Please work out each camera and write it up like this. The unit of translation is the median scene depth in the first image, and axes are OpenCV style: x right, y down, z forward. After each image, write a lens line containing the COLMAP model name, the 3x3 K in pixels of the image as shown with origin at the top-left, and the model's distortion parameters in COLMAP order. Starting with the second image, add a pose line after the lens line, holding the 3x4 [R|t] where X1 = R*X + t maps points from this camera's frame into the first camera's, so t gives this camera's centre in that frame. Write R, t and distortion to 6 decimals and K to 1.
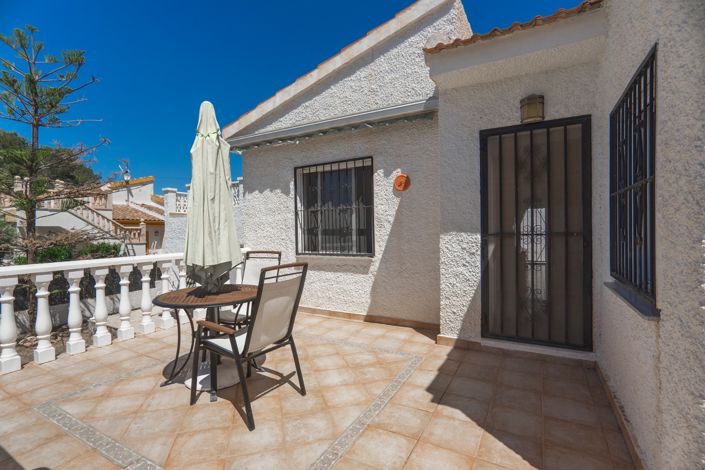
lens RADIAL K [[332.1, 0, 351.1], [0, 332.1, 233.1], [0, 0, 1]] dist [-0.018493, 0.007543]
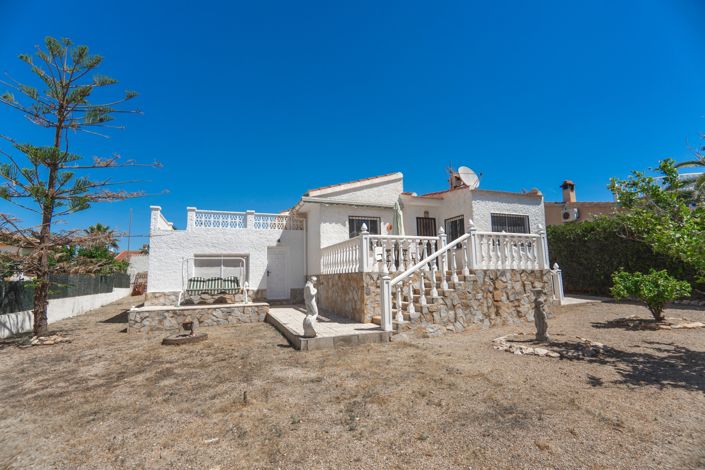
lens RADIAL K [[332.1, 0, 351.6], [0, 332.1, 236.2], [0, 0, 1]] dist [-0.018493, 0.007543]
pose [[0.630074, 0.104527, 0.769468, -2.315692], [0.019441, 0.988465, -0.150195, 0.369036], [-0.776292, 0.109593, 0.620774, -0.620901]]
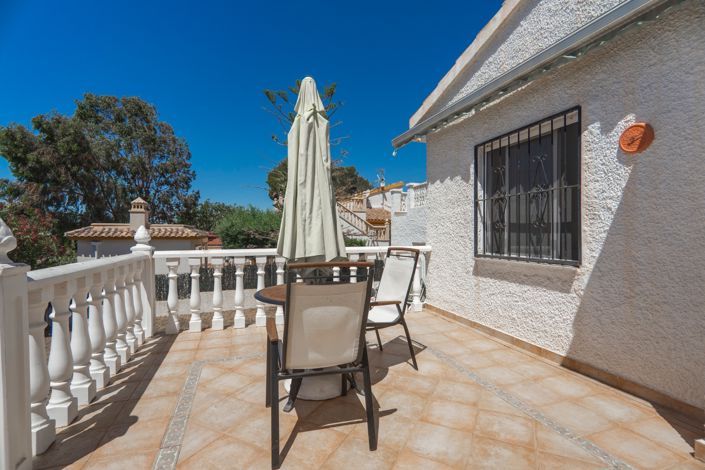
lens RADIAL K [[332.1, 0, 349.9], [0, 332.1, 234.2], [0, 0, 1]] dist [-0.018493, 0.007543]
pose [[0.740219, 0.017368, -0.672141, 0.159588], [-0.017700, 0.999823, 0.006343, 0.014313], [0.672133, 0.007202, 0.740396, 0.245914]]
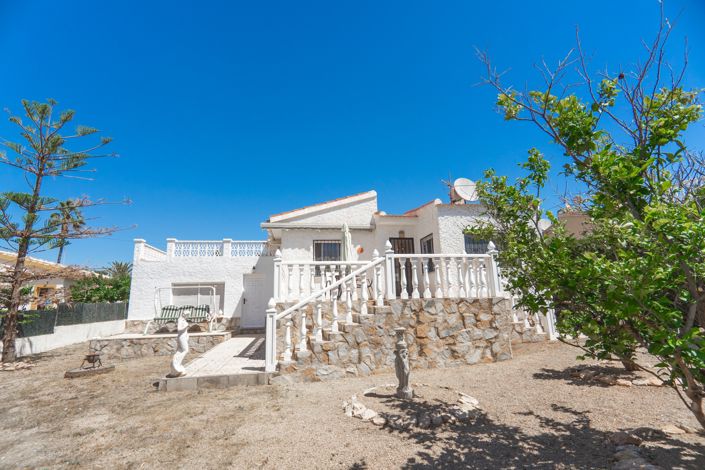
lens RADIAL K [[332.1, 0, 351.7], [0, 332.1, 234.0], [0, 0, 1]] dist [-0.018493, 0.007543]
pose [[0.780588, 0.123458, 0.612733, -1.594557], [0.020837, 0.974615, -0.222917, 0.333630], [-0.624699, 0.186774, 0.758200, -1.108719]]
